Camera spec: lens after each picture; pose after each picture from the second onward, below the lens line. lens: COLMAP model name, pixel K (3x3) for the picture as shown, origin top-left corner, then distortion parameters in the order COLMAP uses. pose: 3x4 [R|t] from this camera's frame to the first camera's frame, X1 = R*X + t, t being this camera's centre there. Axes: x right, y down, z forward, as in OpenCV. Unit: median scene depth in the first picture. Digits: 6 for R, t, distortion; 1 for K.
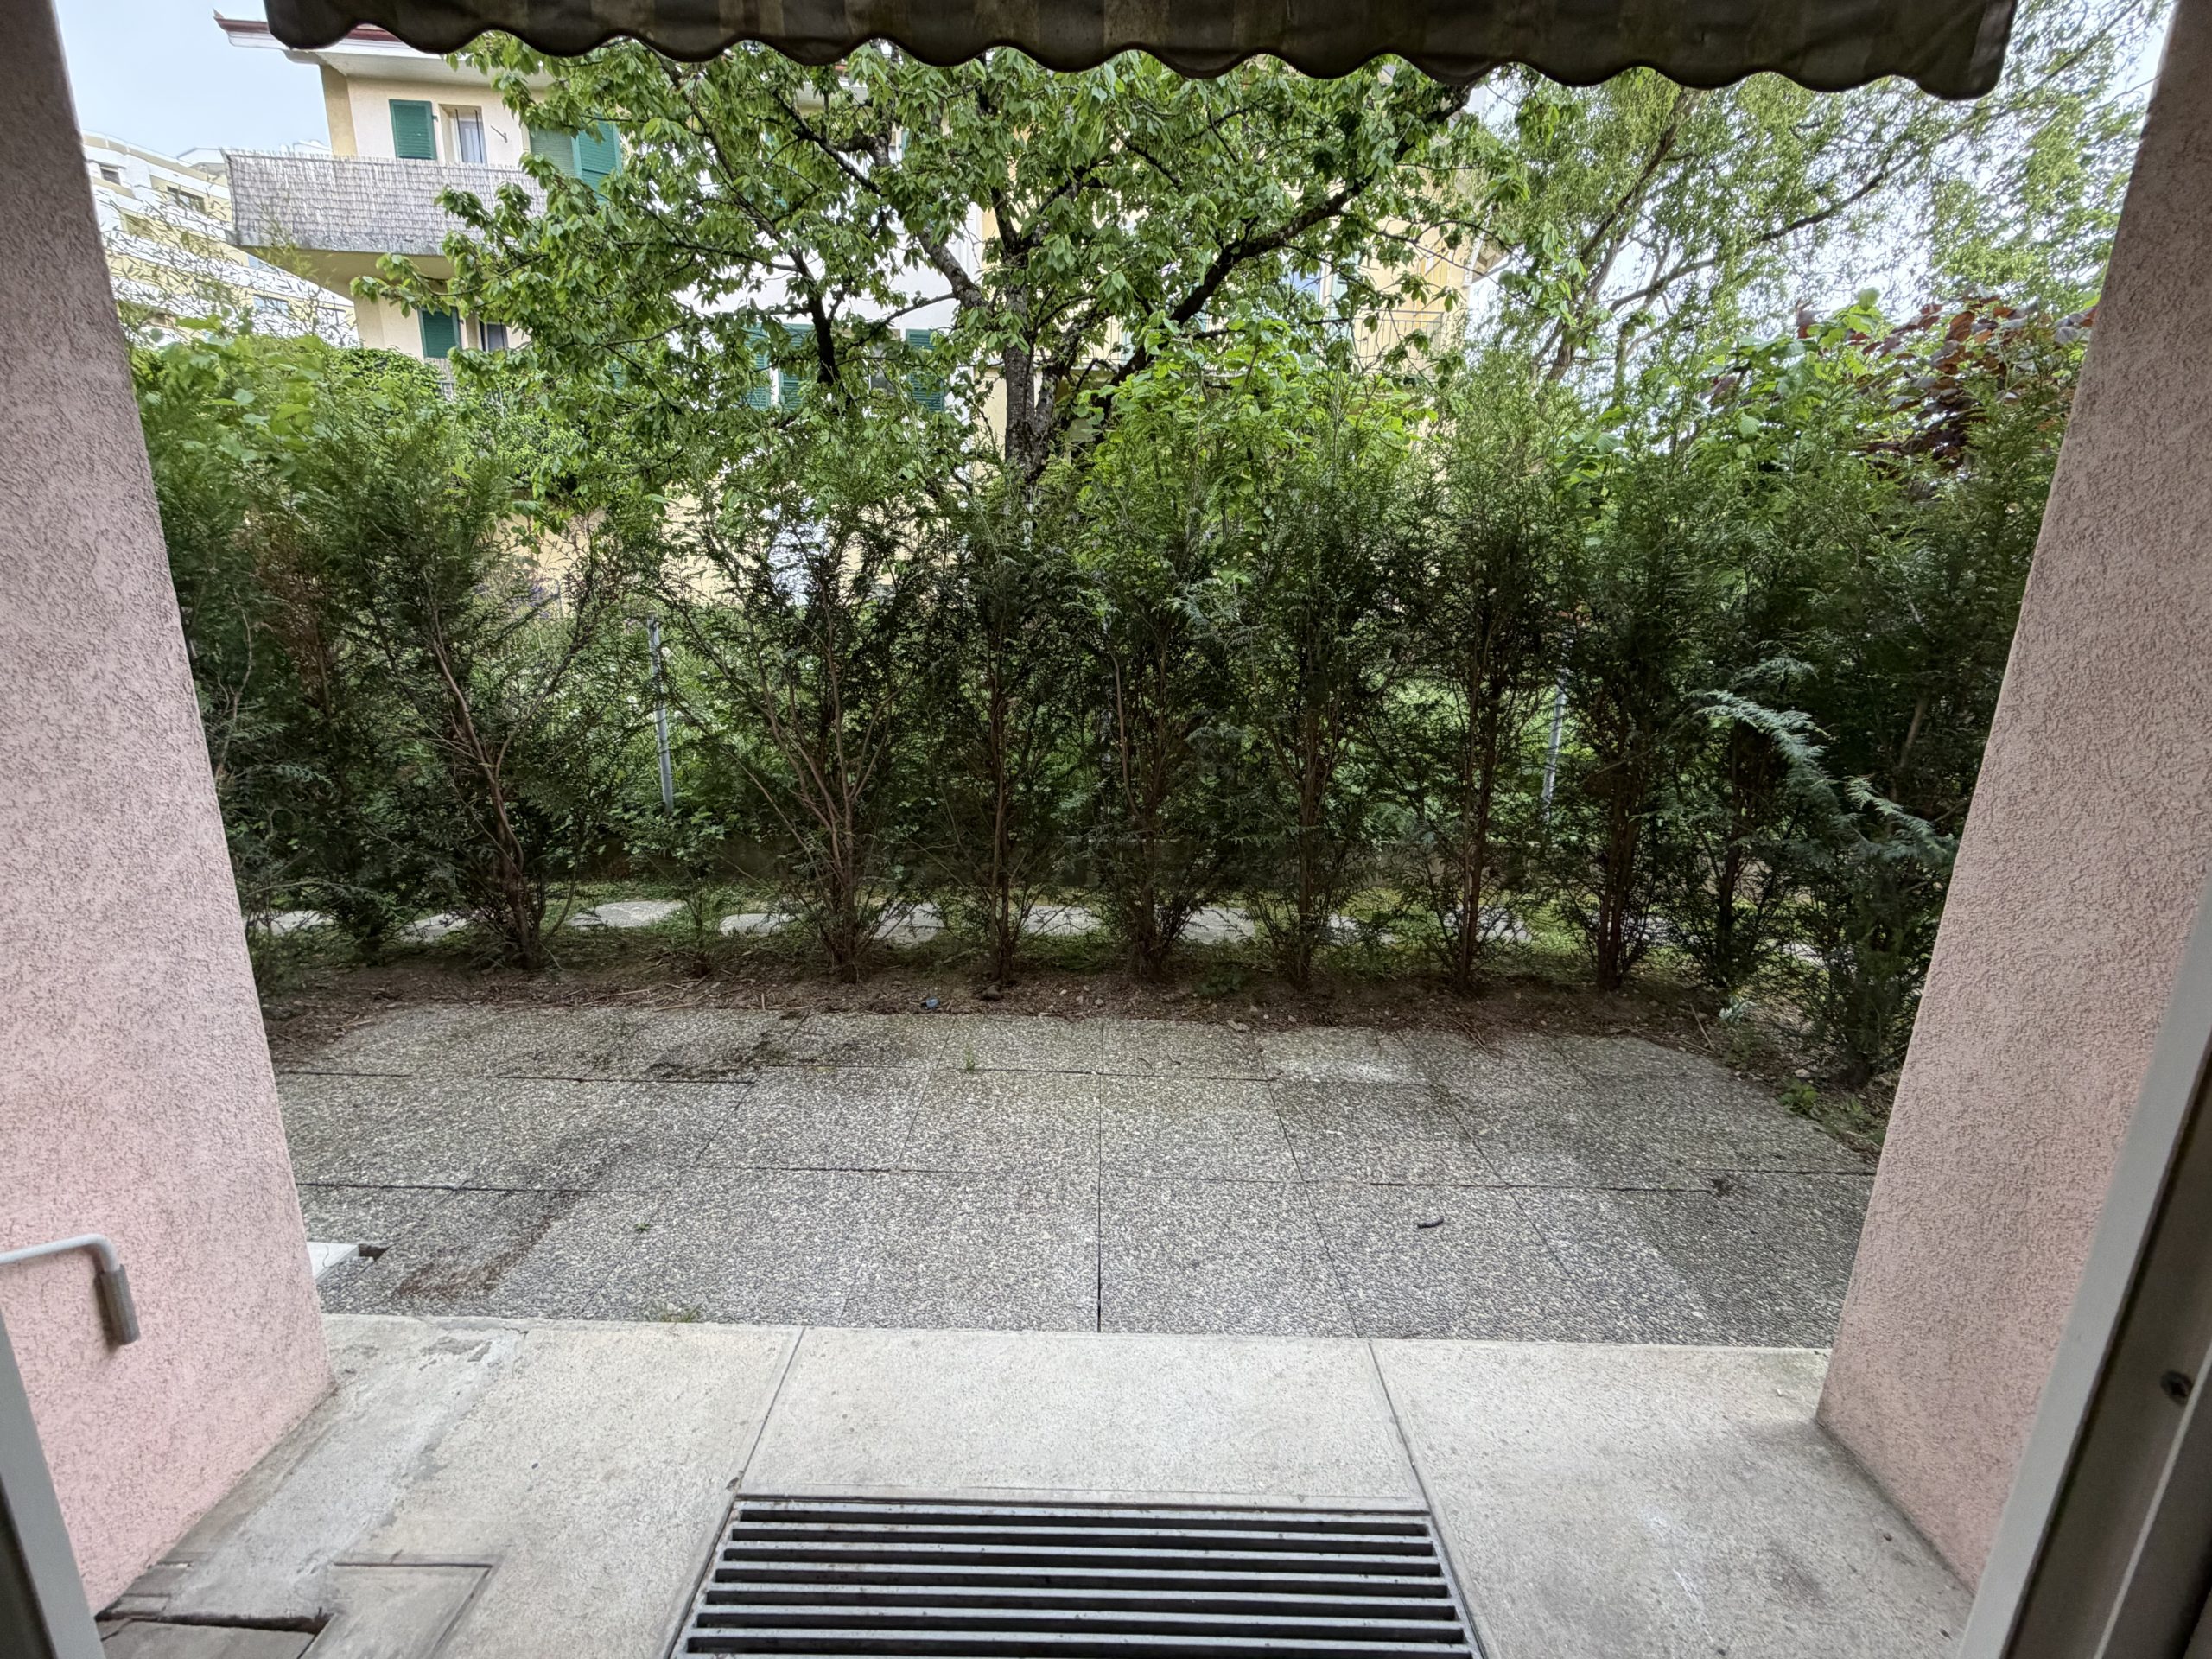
lens RADIAL K [[885.3, 0, 1100.5], [0, 885.3, 825.3], [0, 0, 1]] dist [-0.001163, -0.000009]
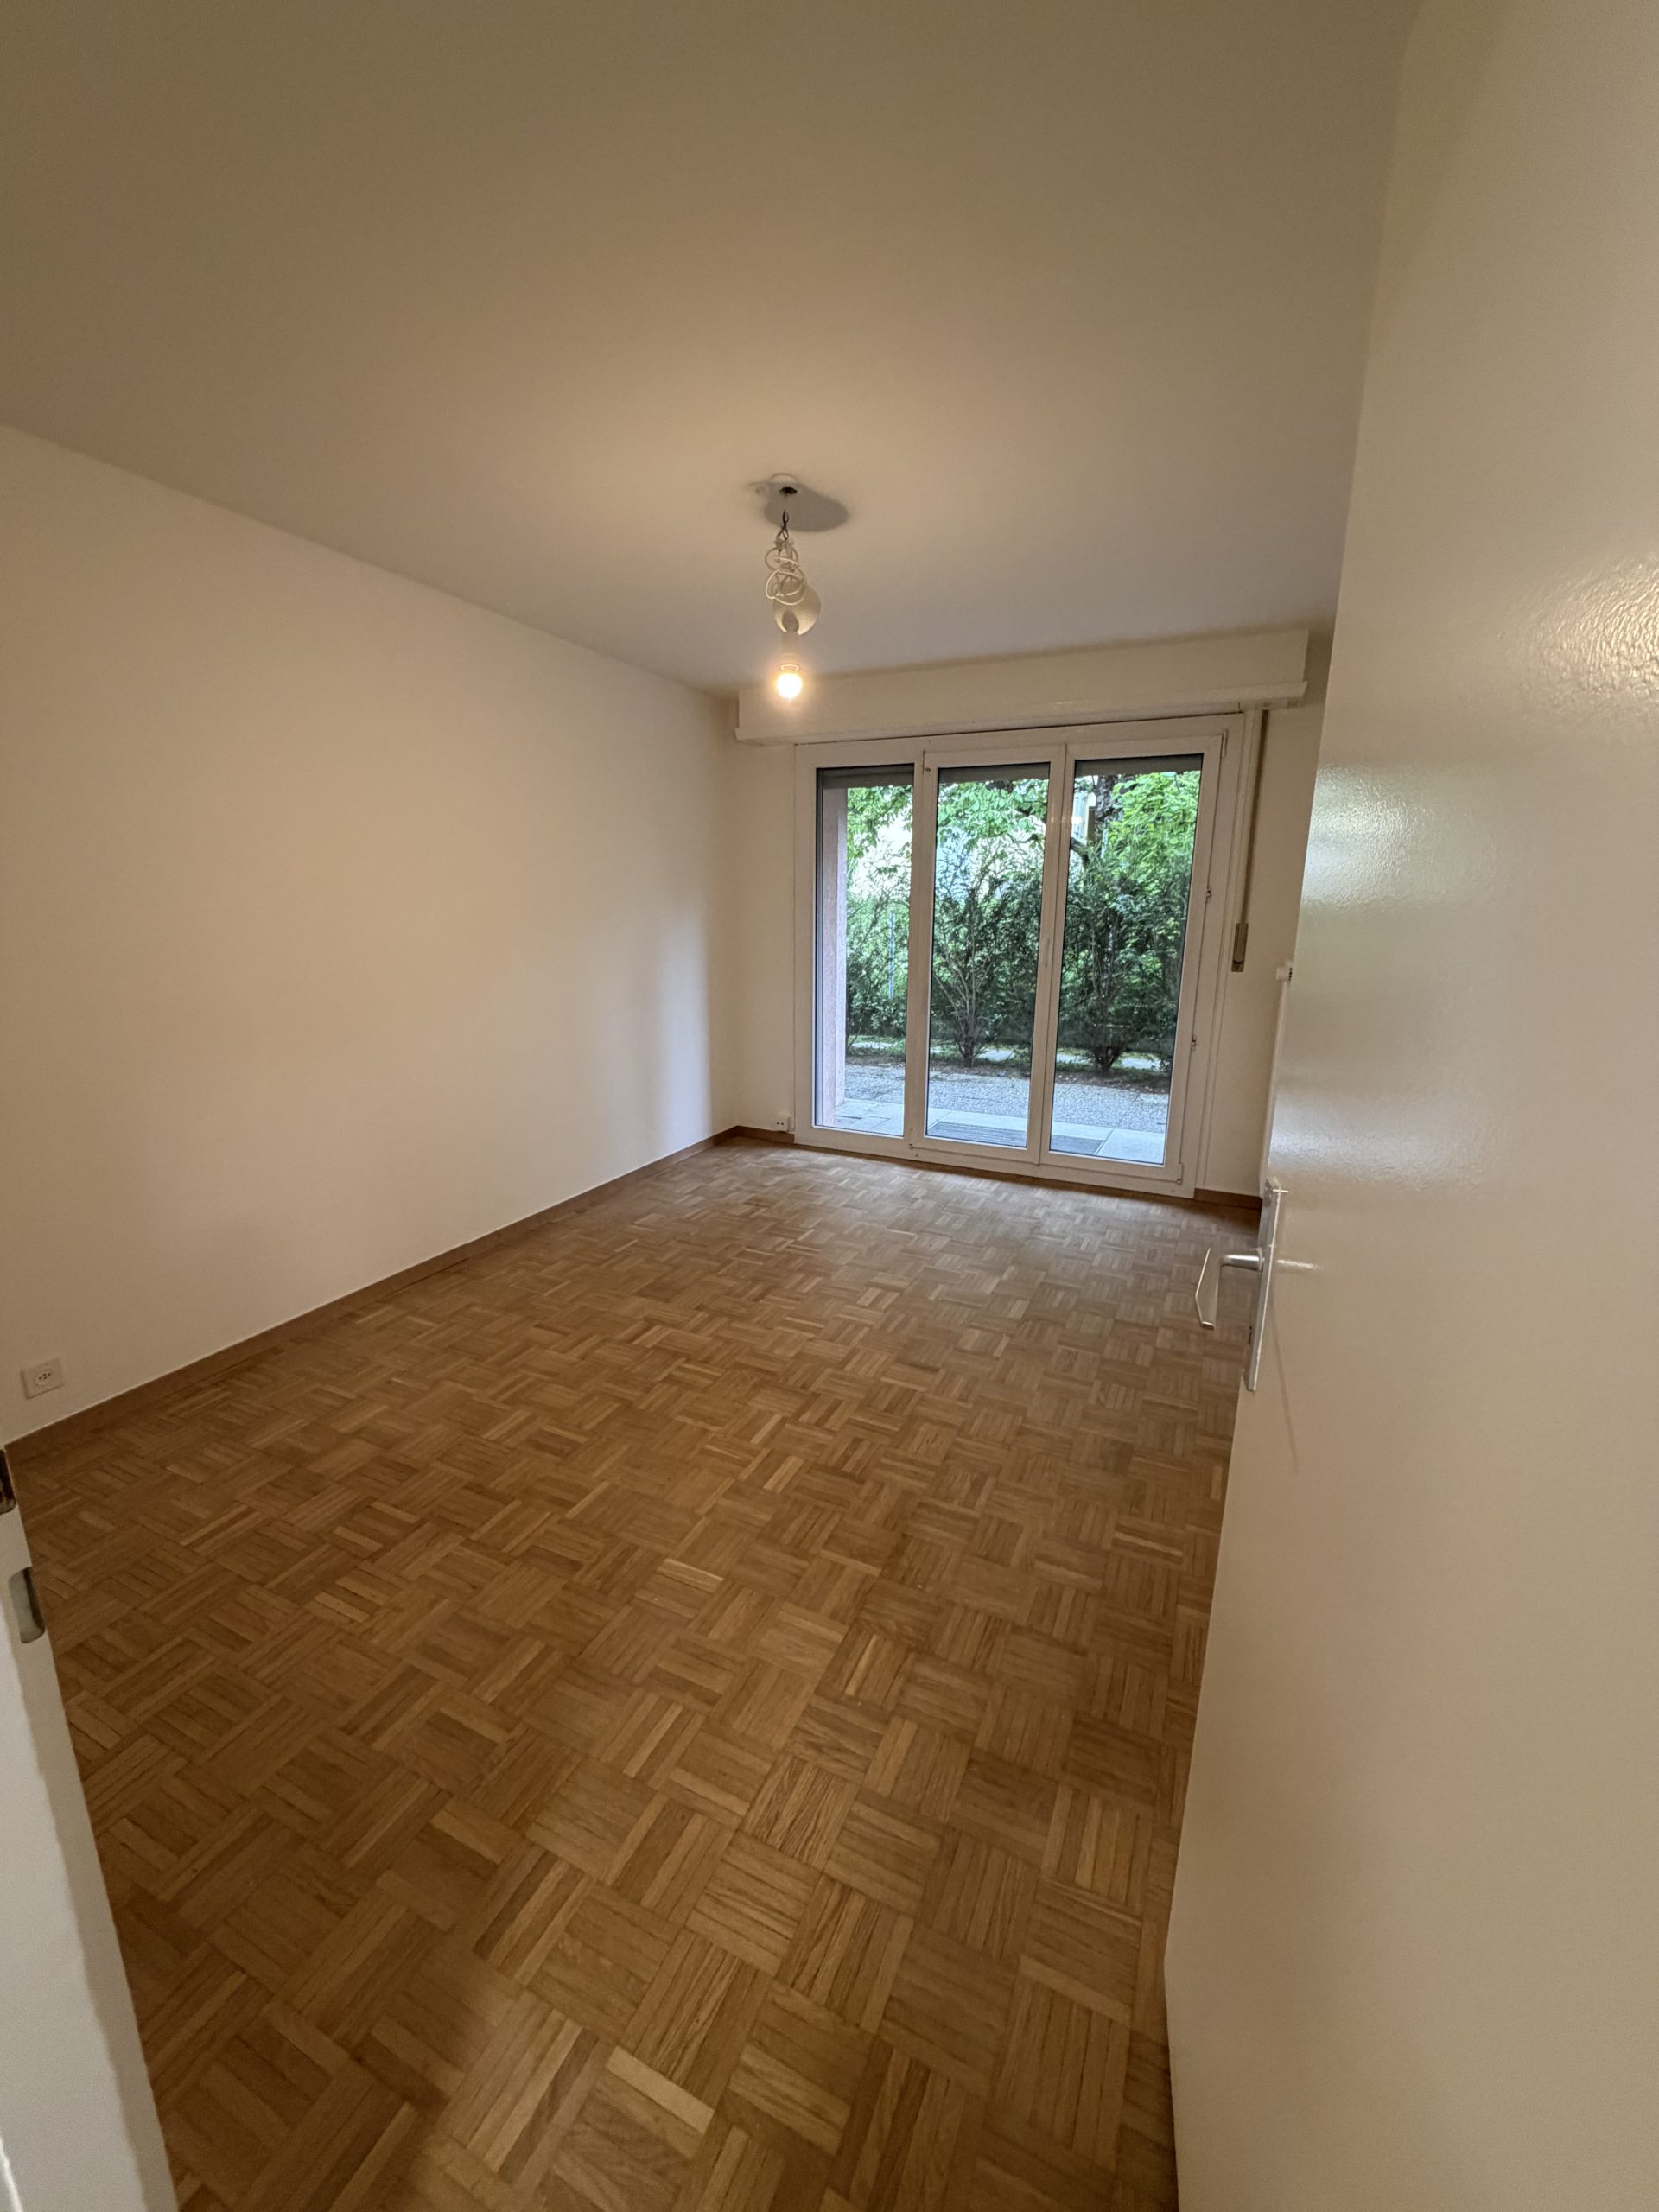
lens RADIAL K [[885.3, 0, 832.9], [0, 885.3, 1102.3], [0, 0, 1]] dist [-0.001163, -0.000009]
pose [[0.906476, 0.080031, -0.414603, 0.374665], [-0.085195, 0.996346, 0.006055, 0.289694], [0.413573, 0.029833, 0.909982, -1.290347]]
